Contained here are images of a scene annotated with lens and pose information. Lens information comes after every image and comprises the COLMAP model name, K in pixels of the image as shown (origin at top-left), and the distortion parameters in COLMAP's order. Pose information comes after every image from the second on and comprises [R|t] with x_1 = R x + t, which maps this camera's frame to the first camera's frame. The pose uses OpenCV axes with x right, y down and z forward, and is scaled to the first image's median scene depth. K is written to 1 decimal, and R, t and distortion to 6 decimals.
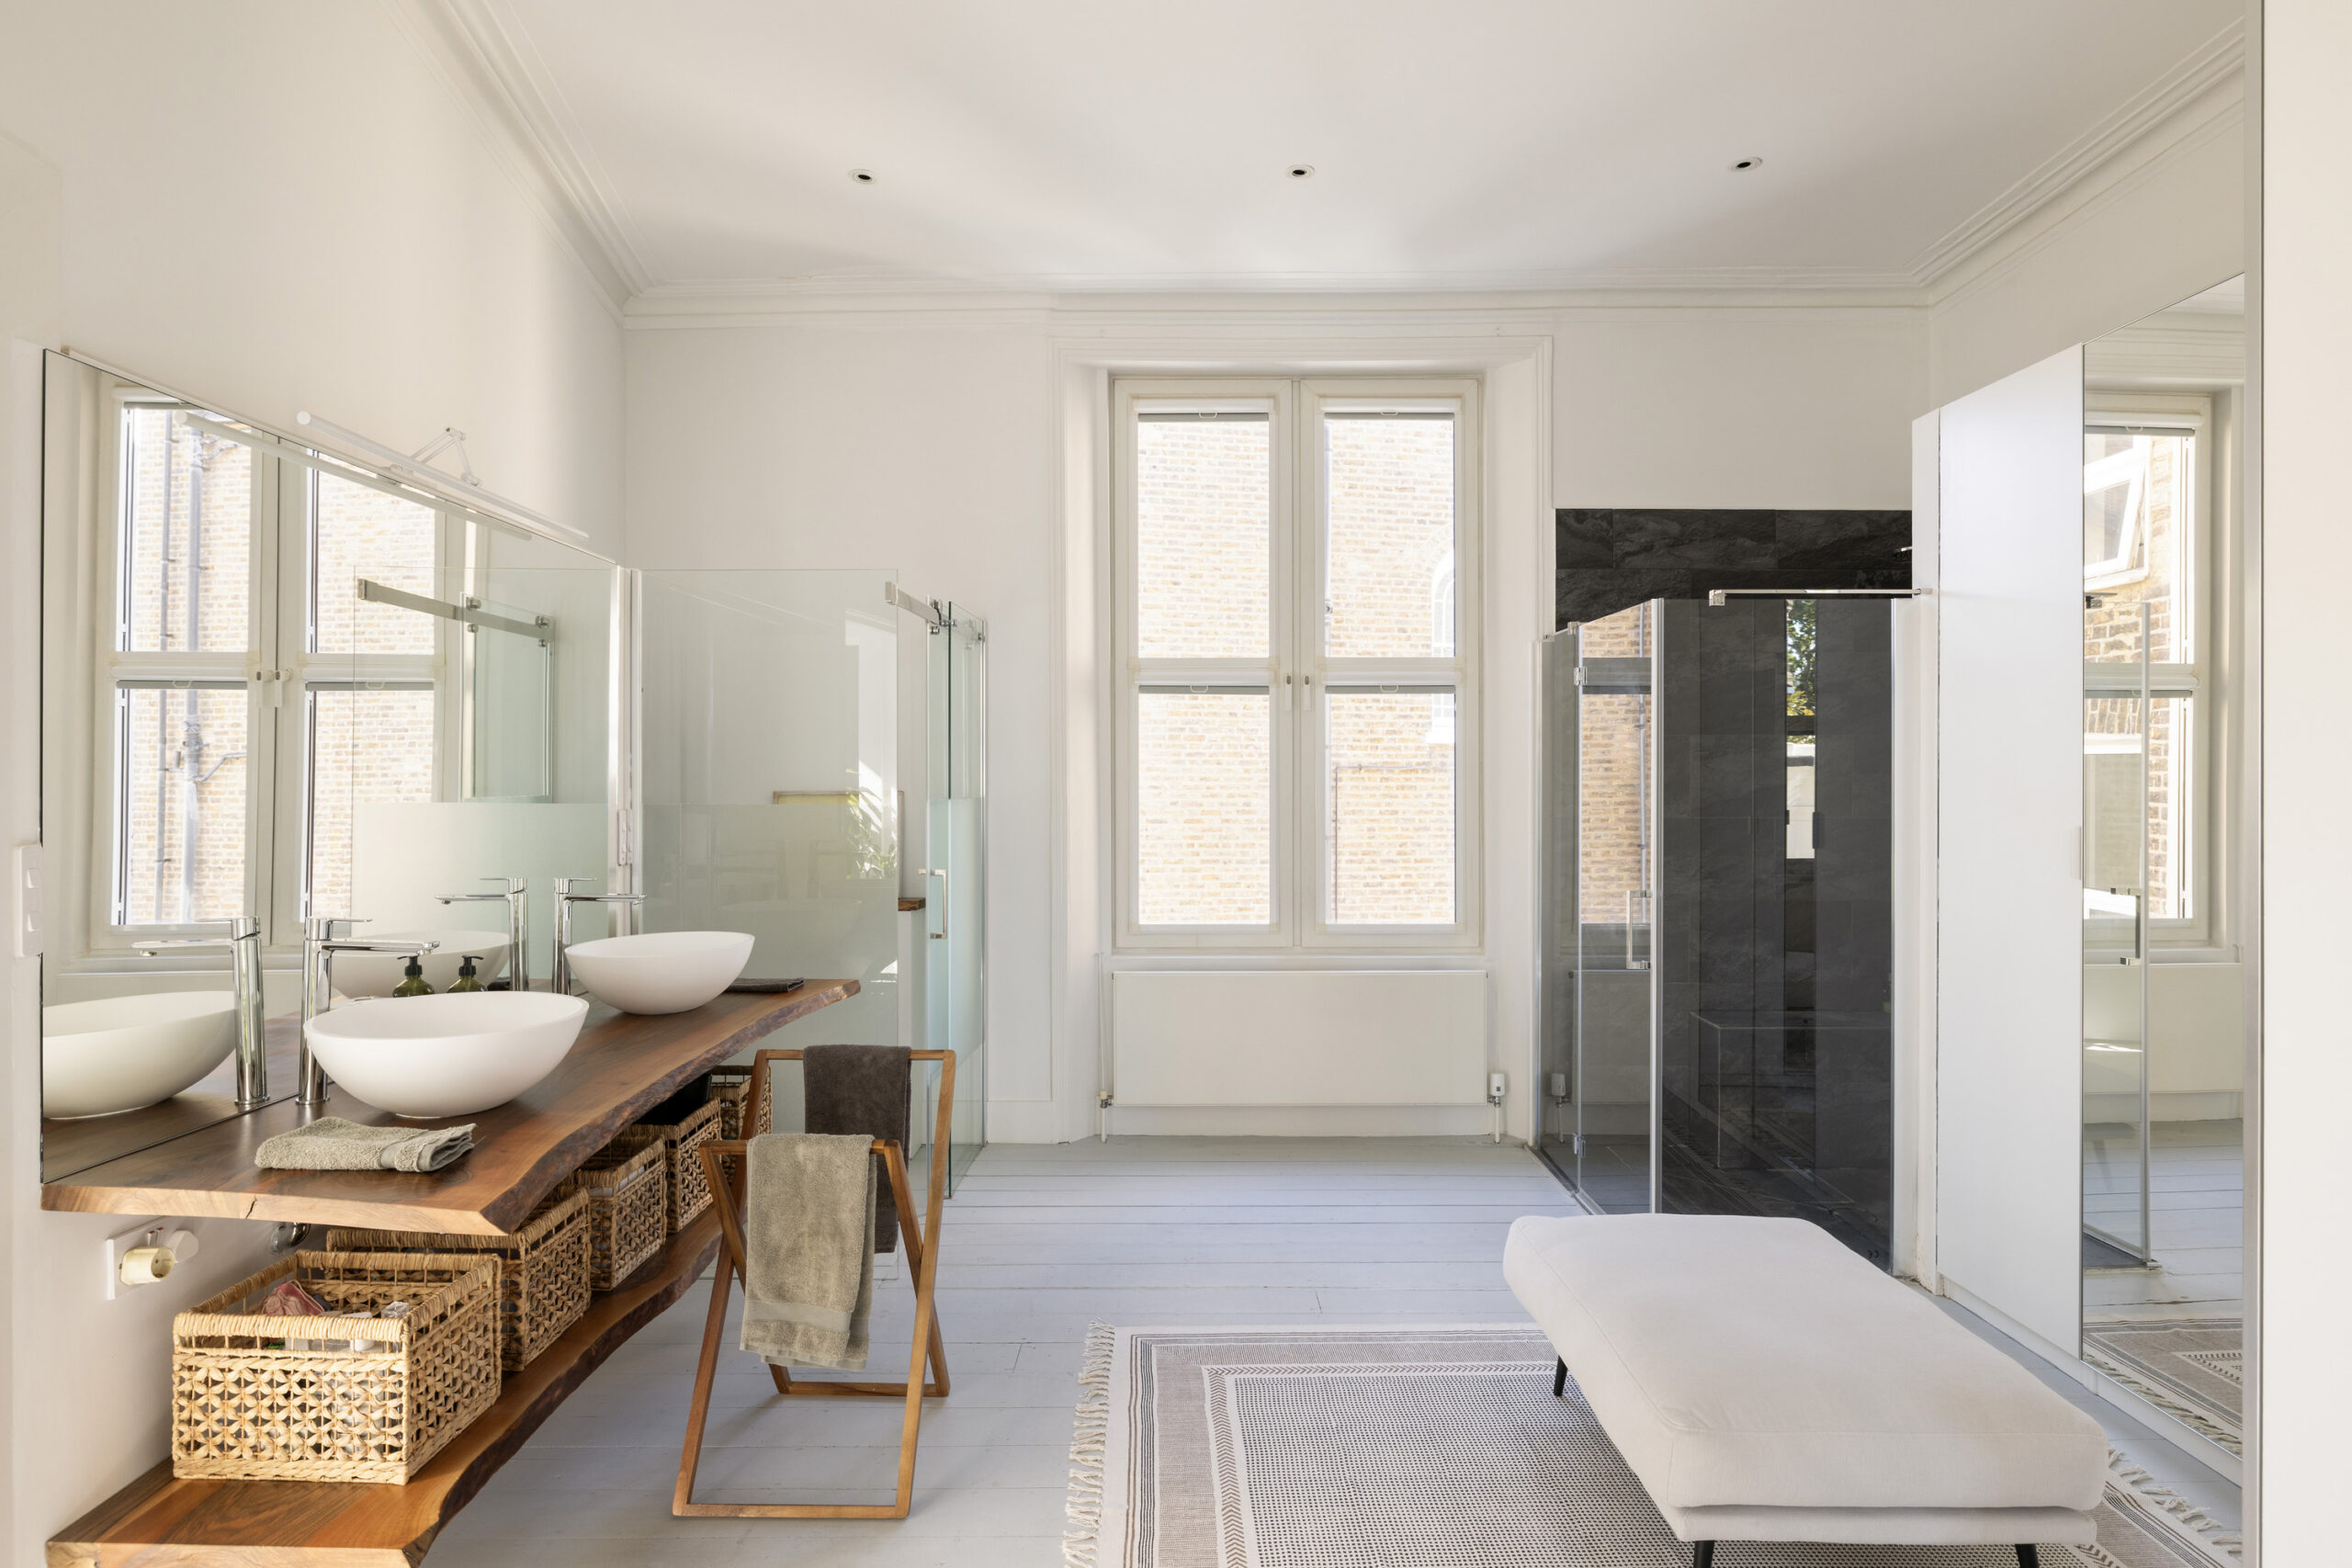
lens RADIAL K [[1222.1, 0, 1187.3], [0, 1222.1, 789.5], [0, 0, 1]] dist [0.001485, -0.000007]
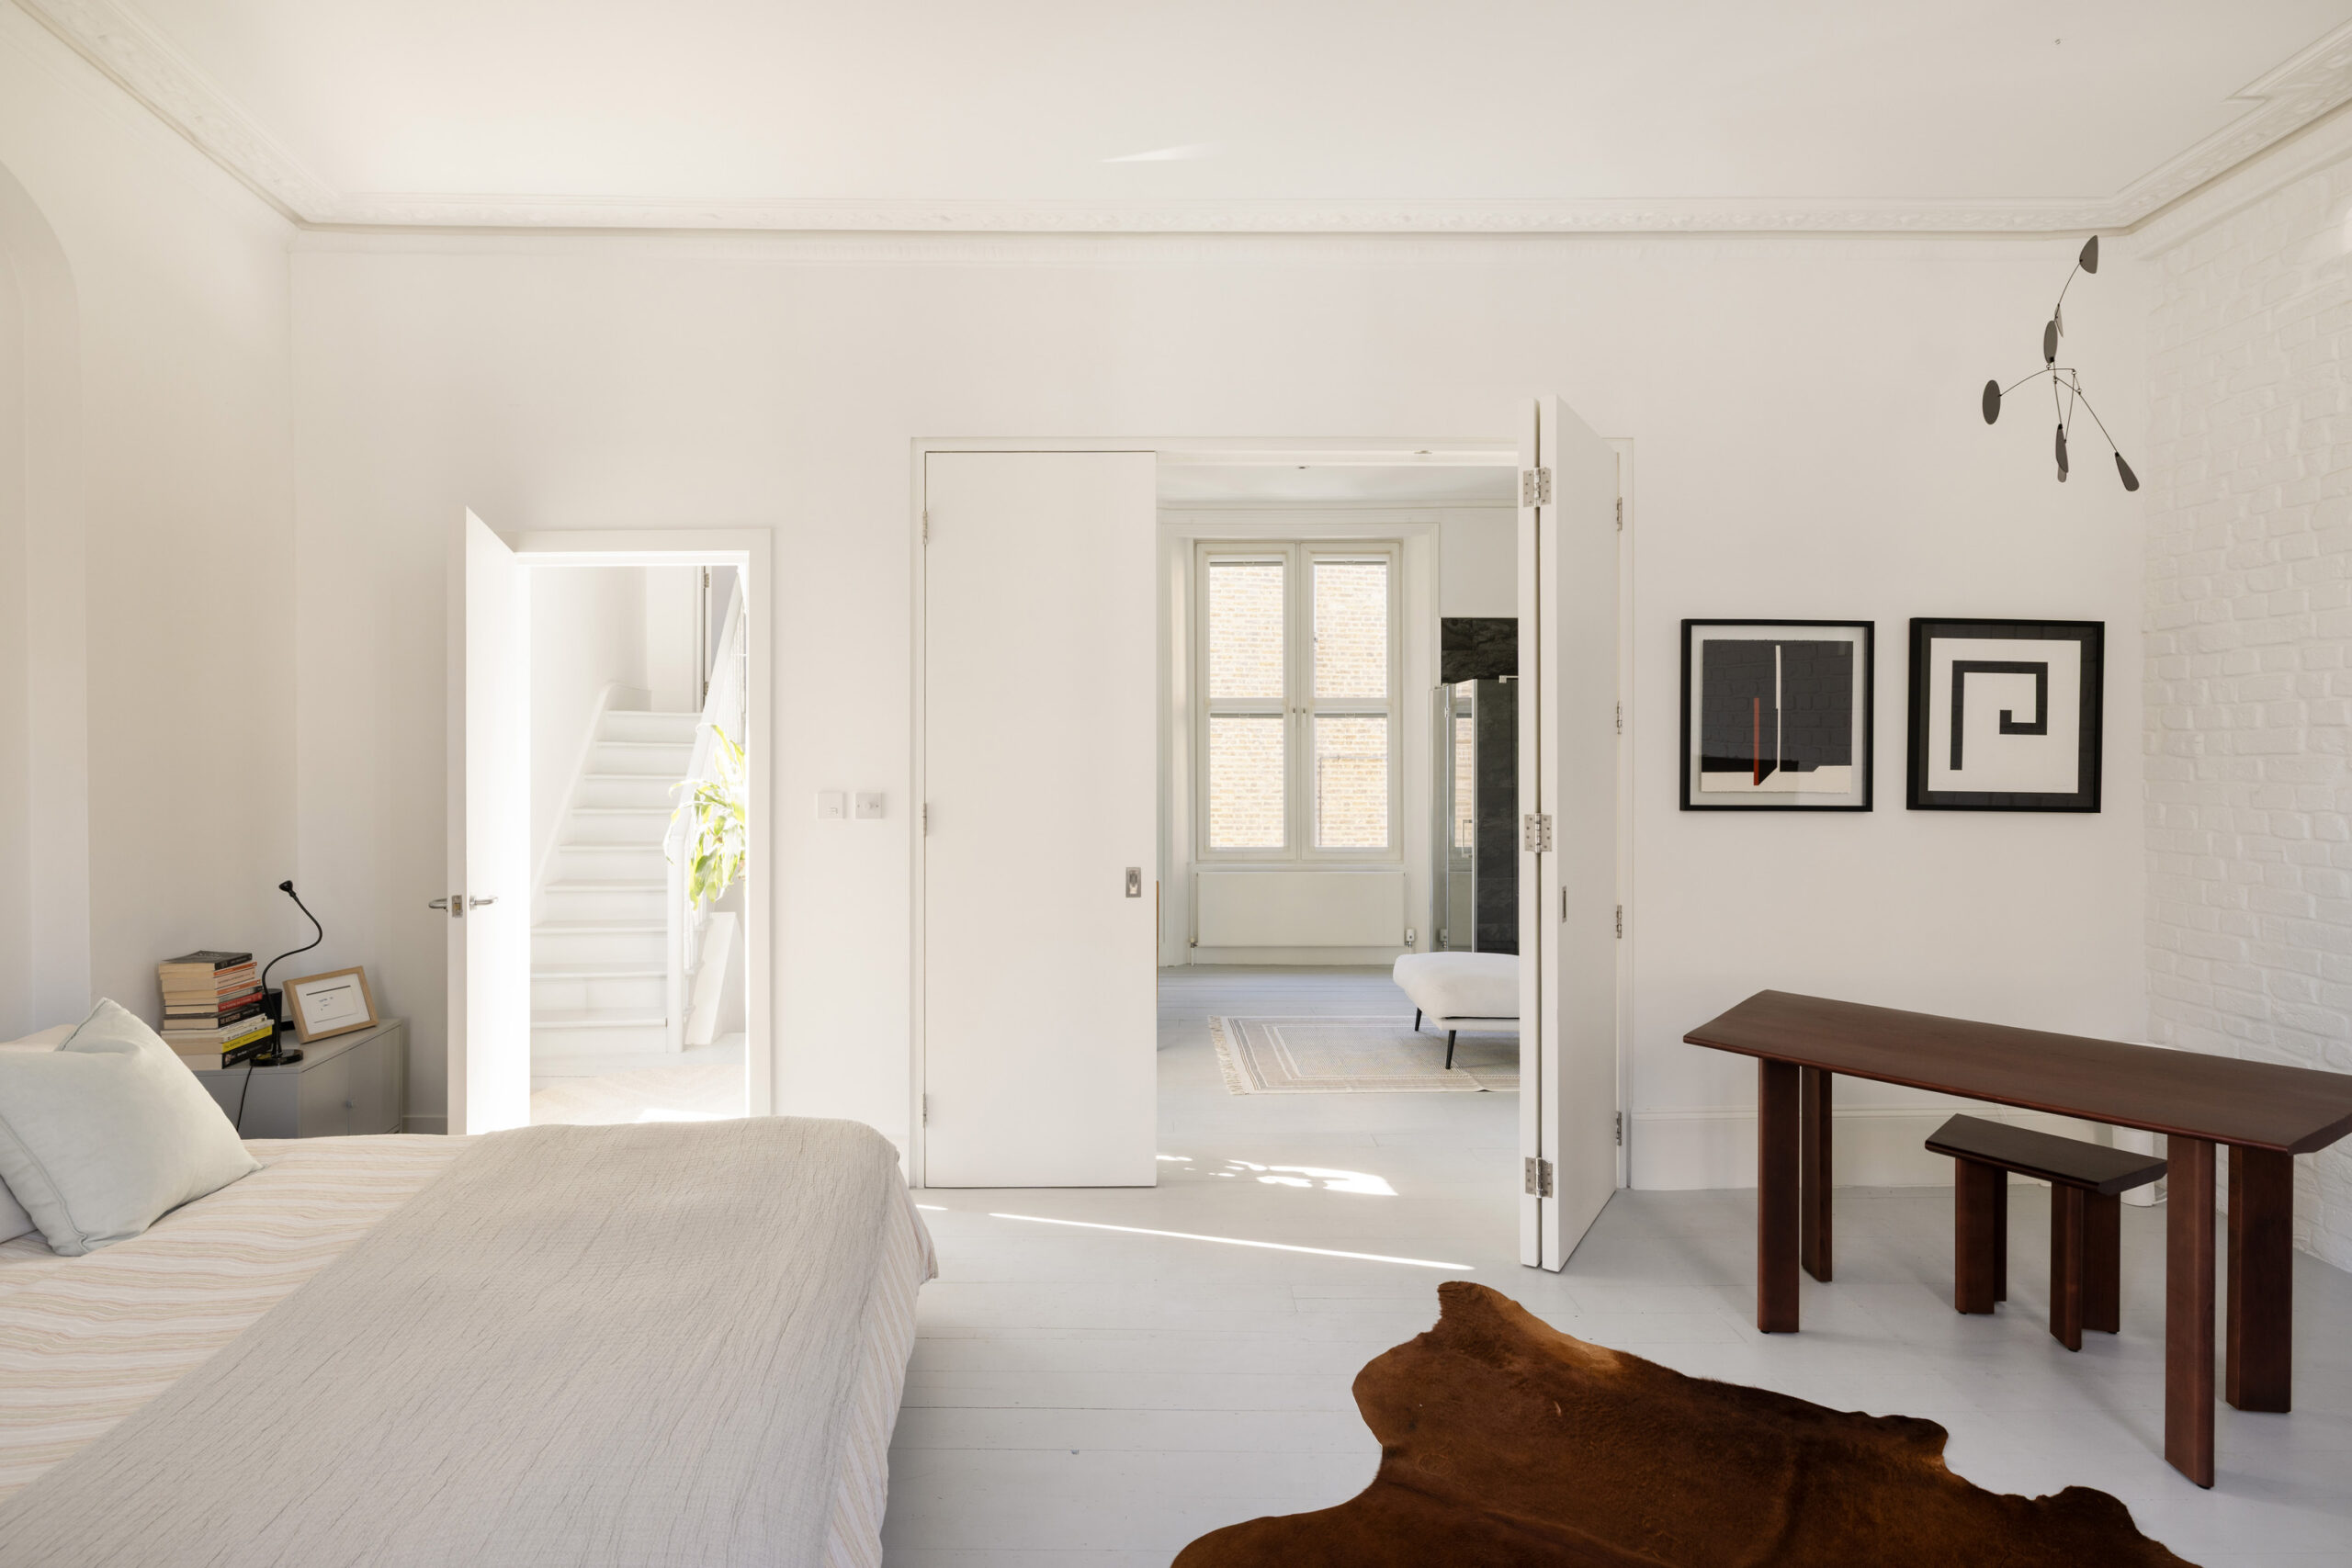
lens RADIAL K [[1222.1, 0, 1160.4], [0, 1222.1, 775.0], [0, 0, 1]] dist [0.001485, -0.000007]
pose [[0.999958, -0.001165, -0.009065, -0.097308], [0.001148, 0.999997, -0.001968, 0.007870], [0.009068, 0.001958, 0.999957, -0.795406]]
